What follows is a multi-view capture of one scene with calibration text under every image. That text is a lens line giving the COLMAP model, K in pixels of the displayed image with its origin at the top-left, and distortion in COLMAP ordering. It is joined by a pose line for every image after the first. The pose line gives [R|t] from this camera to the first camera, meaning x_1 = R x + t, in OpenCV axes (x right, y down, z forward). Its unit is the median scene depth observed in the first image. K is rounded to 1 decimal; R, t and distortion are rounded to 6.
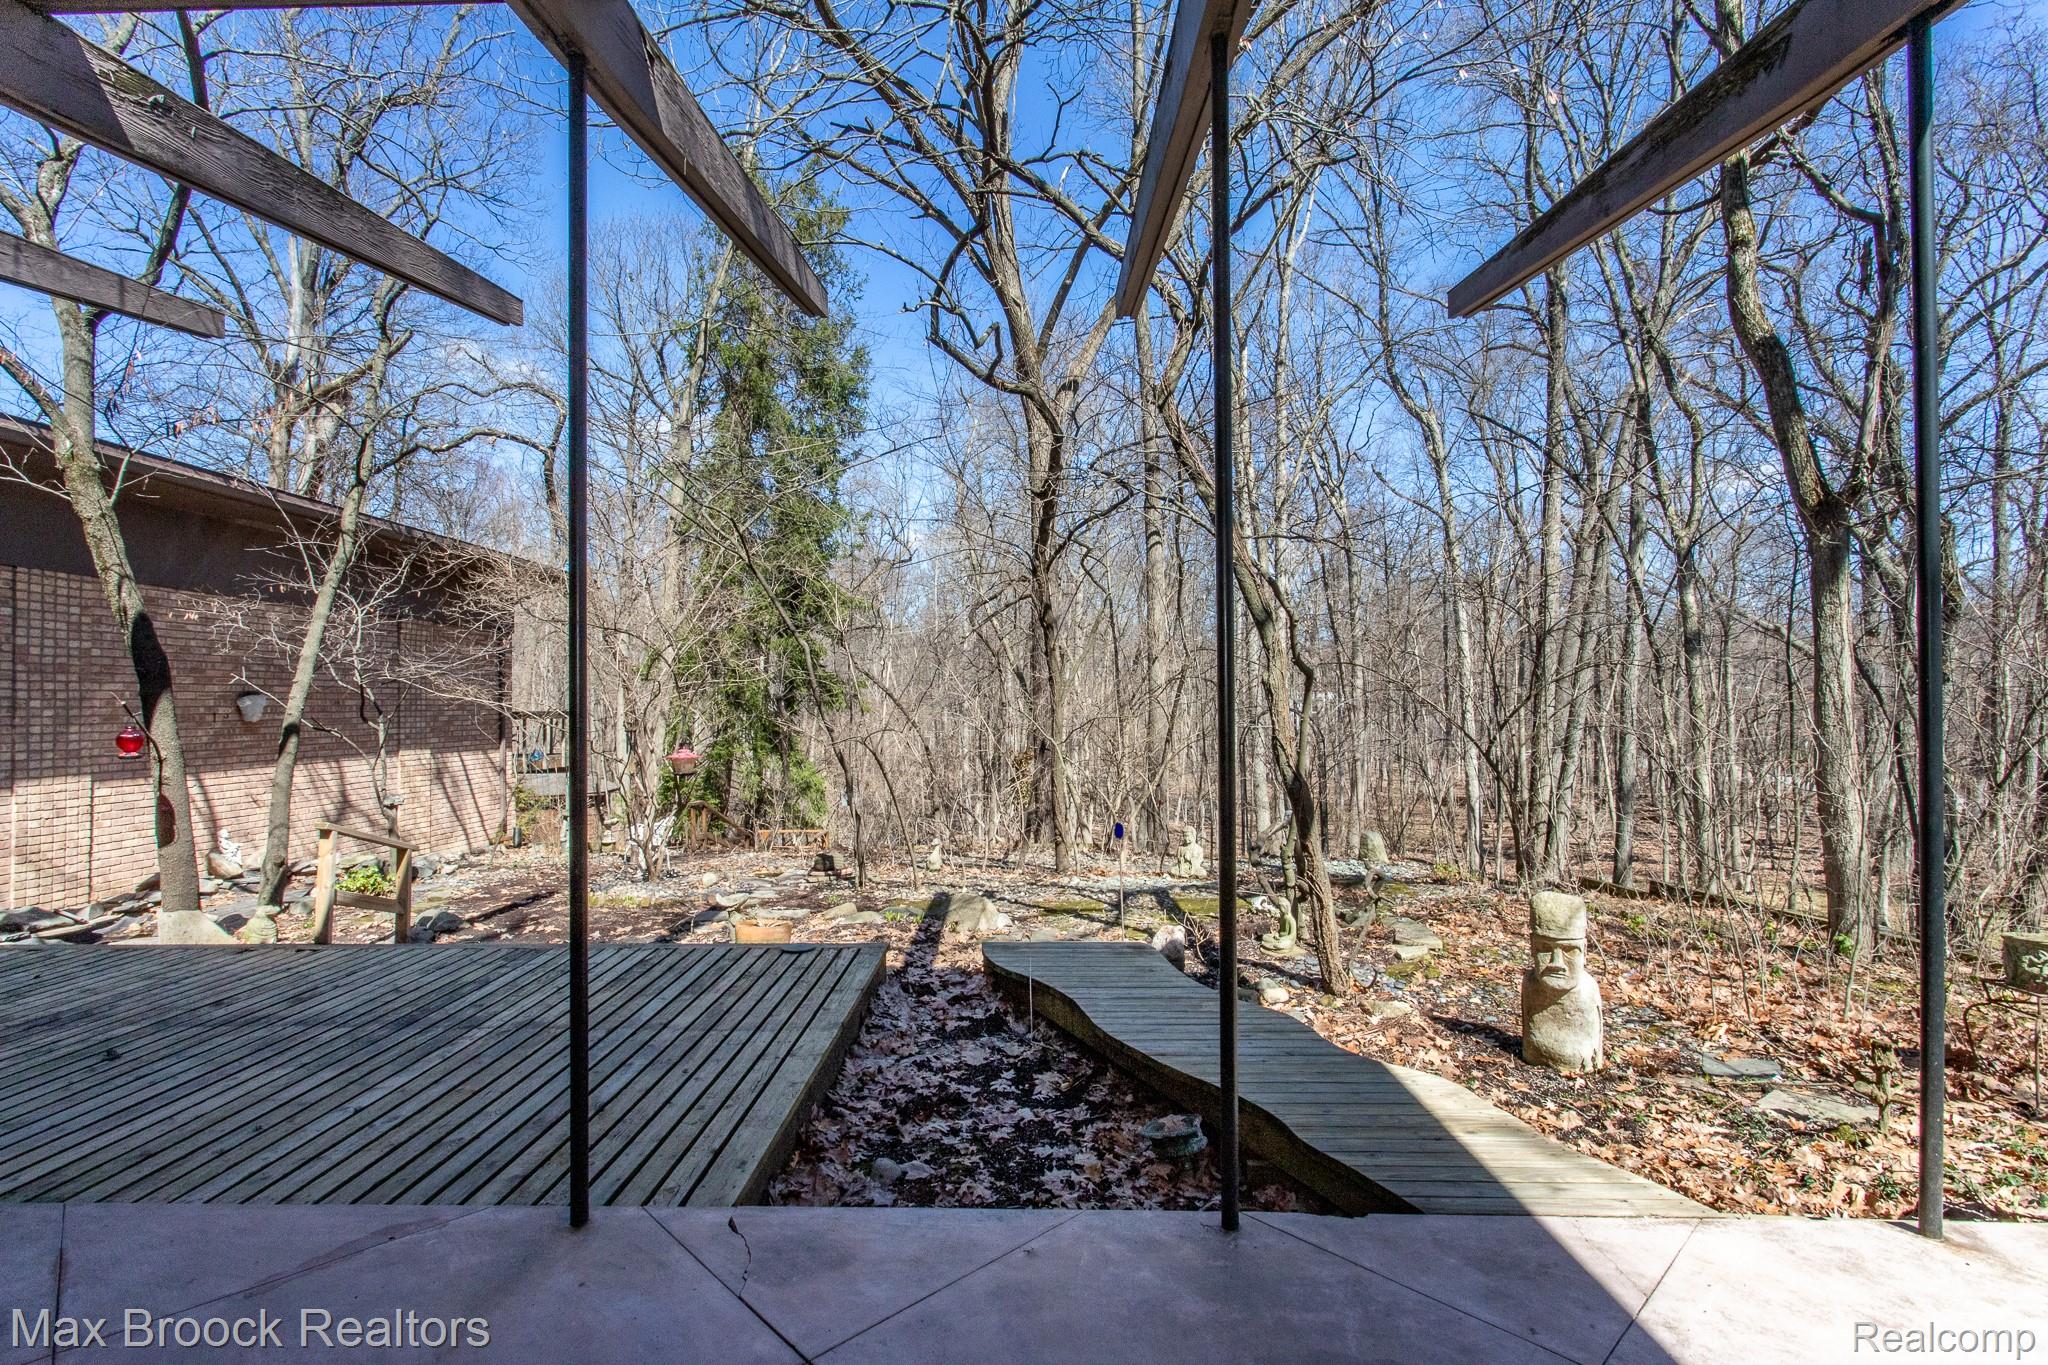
lens RADIAL K [[973.0, 0, 1020.2], [0, 973.0, 694.0], [0, 0, 1]] dist [0.002962, -0.001478]
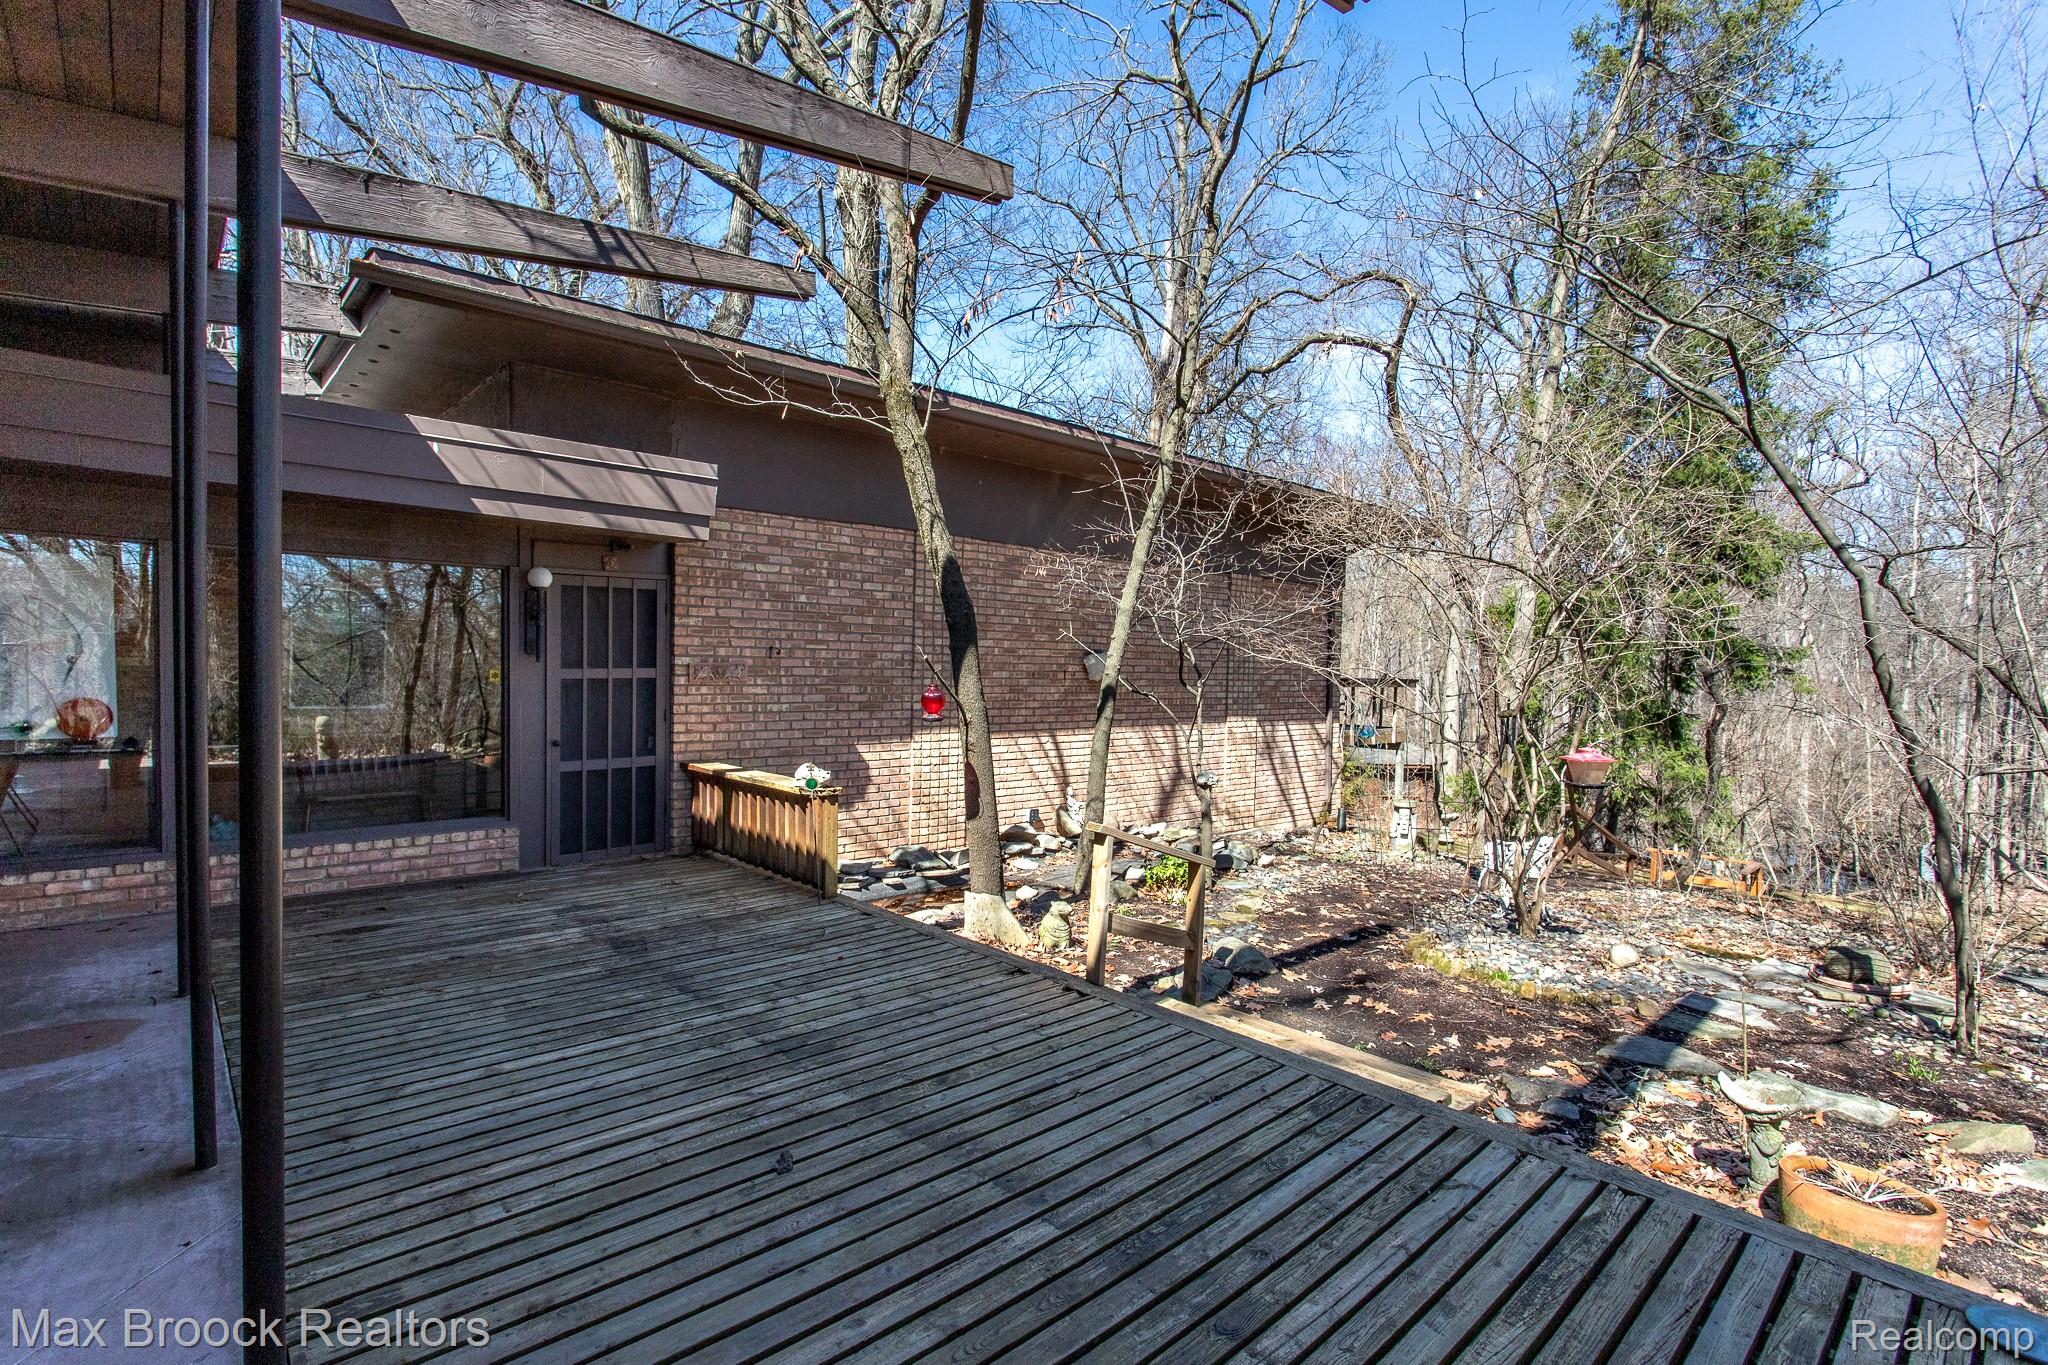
lens RADIAL K [[973.0, 0, 1021.8], [0, 973.0, 683.3], [0, 0, 1]] dist [0.002962, -0.001478]
pose [[0.697452, 0.034797, -0.715786, -0.146431], [-0.019339, 0.999371, 0.029740, 0.003016], [0.716370, -0.006900, 0.697686, 0.283219]]
